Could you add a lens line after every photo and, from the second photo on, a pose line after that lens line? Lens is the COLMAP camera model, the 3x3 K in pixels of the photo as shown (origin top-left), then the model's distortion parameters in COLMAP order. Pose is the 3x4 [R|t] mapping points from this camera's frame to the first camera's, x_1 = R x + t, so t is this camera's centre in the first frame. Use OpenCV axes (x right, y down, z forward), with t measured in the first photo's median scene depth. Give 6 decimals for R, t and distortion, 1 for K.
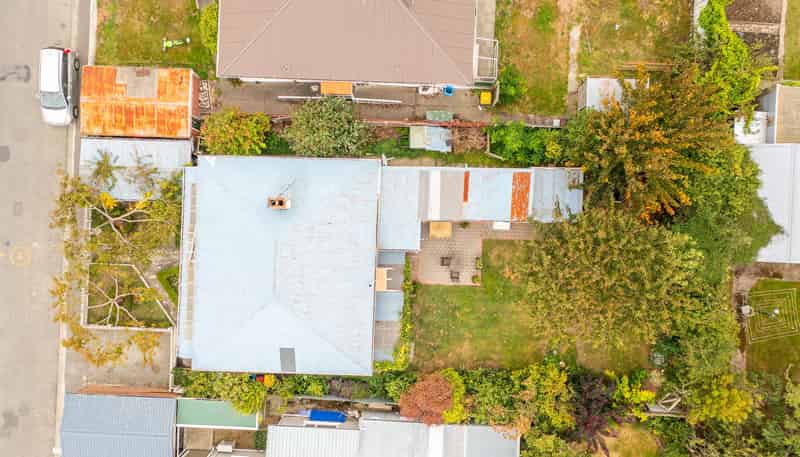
lens RADIAL K [[637.1, 0, 400.0], [0, 637.1, 228.5], [0, 0, 1]] dist [0.005694, 0.005873]
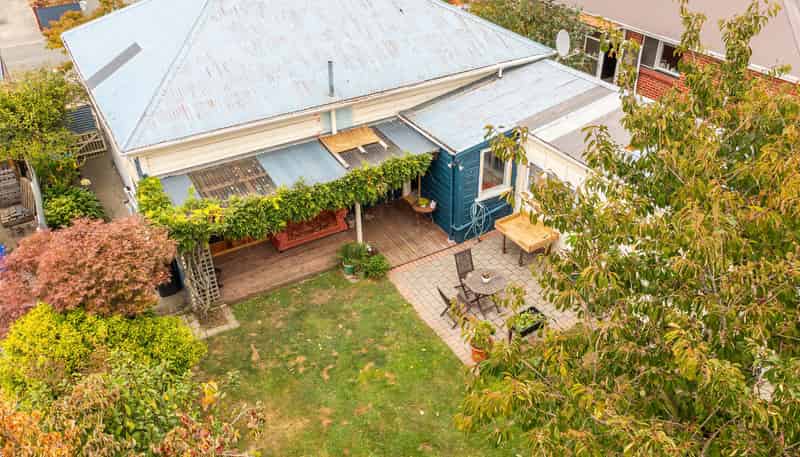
lens RADIAL K [[637.1, 0, 400.0], [0, 637.1, 228.5], [0, 0, 1]] dist [0.005694, 0.005873]
pose [[0.528383, 0.491075, -0.692573, 0.308122], [-0.848920, 0.317197, -0.422754, 0.247272], [0.012078, 0.811315, 0.584485, 0.770898]]
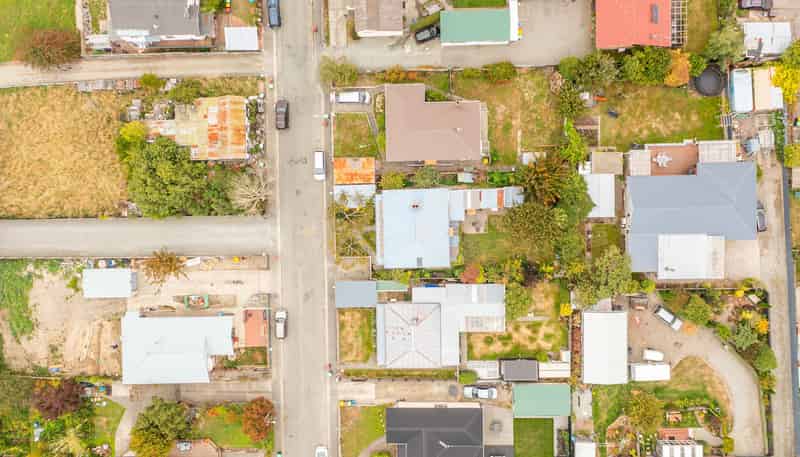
lens RADIAL K [[637.1, 0, 400.0], [0, 637.1, 228.5], [0, 0, 1]] dist [0.005694, 0.005873]
pose [[0.998204, -0.057210, -0.017793, -0.190252], [0.057640, 0.998033, 0.024667, -0.013388], [0.016347, -0.025648, 0.999537, -1.657189]]
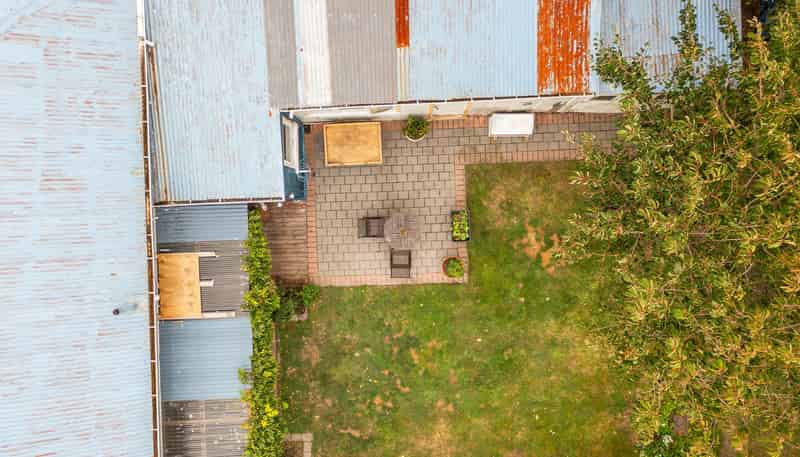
lens RADIAL K [[637.1, 0, 400.0], [0, 637.1, 228.5], [0, 0, 1]] dist [0.005694, 0.005873]
pose [[0.997923, -0.063533, -0.010642, 0.094083], [0.063846, 0.997439, 0.032232, 0.042601], [0.008567, -0.032844, 0.999424, 0.625633]]
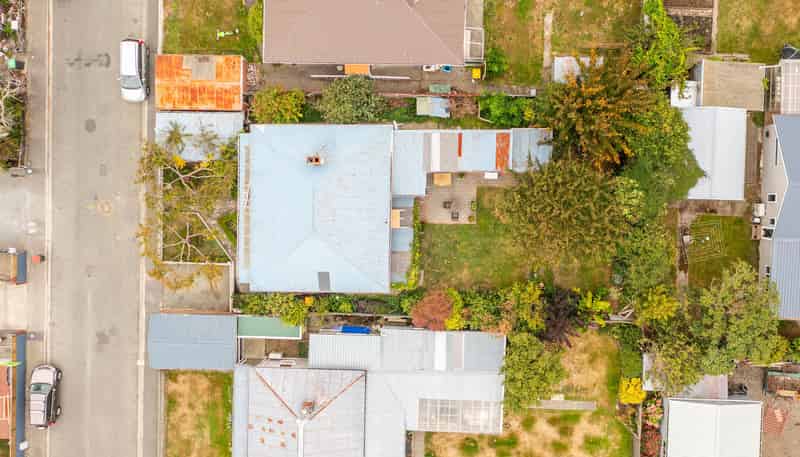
lens RADIAL K [[731.0, 0, 429.5], [0, 731.0, 212.8], [0, 0, 1]] dist [0.005063, 0.004324]
pose [[0.999782, -0.018741, -0.009186, 0.050942], [0.018977, 0.999475, 0.026259, 0.029574], [0.008689, -0.026428, 0.999613, -0.449756]]
